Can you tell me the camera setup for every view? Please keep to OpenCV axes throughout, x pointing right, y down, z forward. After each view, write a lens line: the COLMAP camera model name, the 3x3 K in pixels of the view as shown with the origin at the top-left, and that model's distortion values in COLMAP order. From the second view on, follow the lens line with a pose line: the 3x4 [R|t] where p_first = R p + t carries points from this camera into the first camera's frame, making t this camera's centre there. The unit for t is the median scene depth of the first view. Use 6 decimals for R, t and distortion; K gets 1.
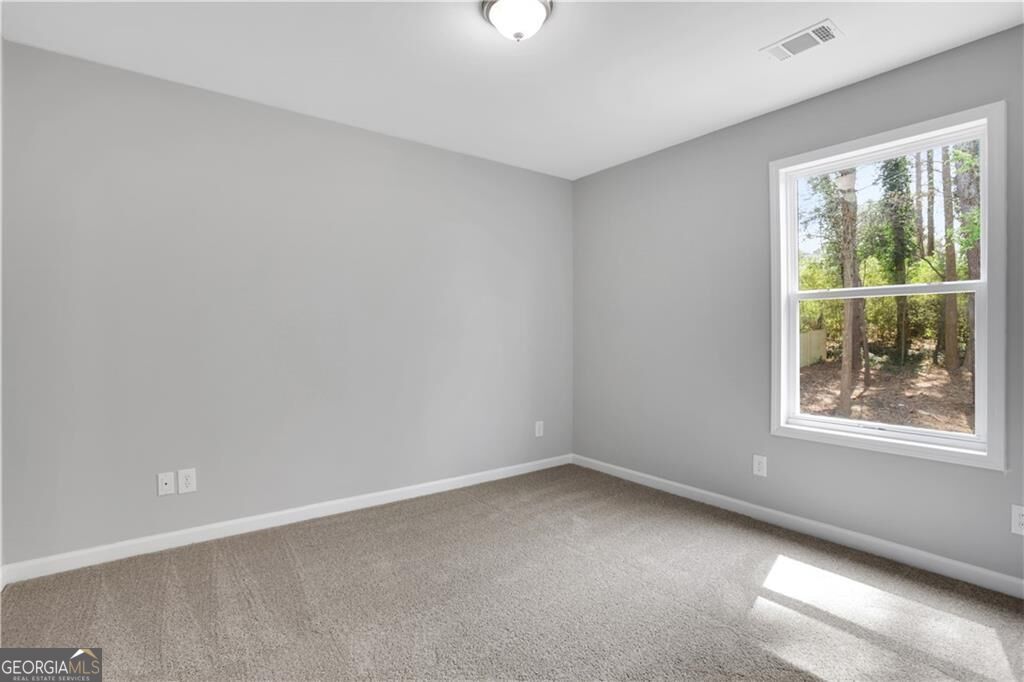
lens RADIAL K [[504.4, 0, 514.4], [0, 504.4, 336.6], [0, 0, 1]] dist [-0.060633, 0.020406]
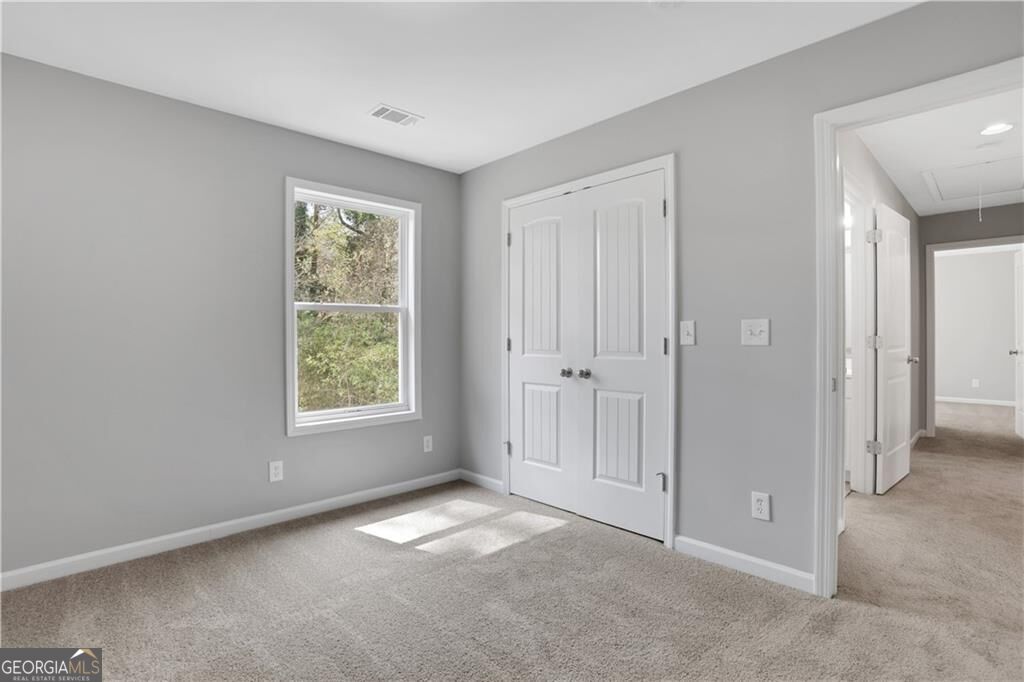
lens RADIAL K [[504.4, 0, 513.5], [0, 504.4, 338.6], [0, 0, 1]] dist [-0.060633, 0.020406]
pose [[-0.136341, -0.000660, 0.990662, -0.674639], [0.022935, 0.999730, 0.003823, -0.003831], [-0.990396, 0.023242, -0.136289, 0.767340]]
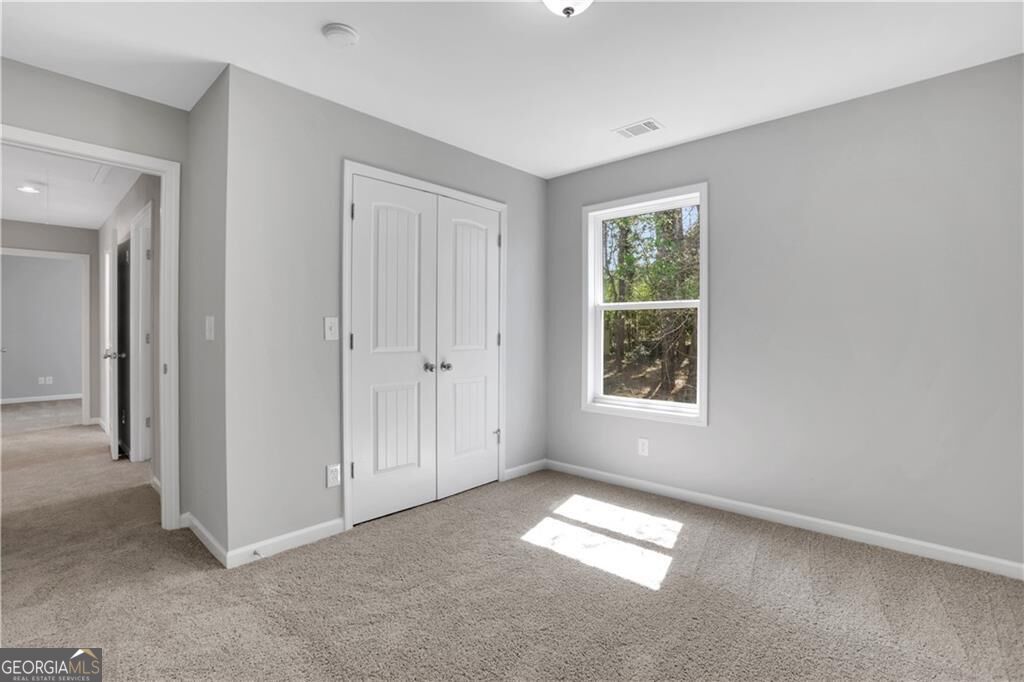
lens RADIAL K [[504.4, 0, 515.0], [0, 504.4, 336.5], [0, 0, 1]] dist [-0.060633, 0.020406]
pose [[0.986802, 0.013385, 0.161380, 0.142974], [-0.011764, 0.999870, -0.010997, 0.017738], [-0.161507, 0.008953, 0.986831, -0.371334]]
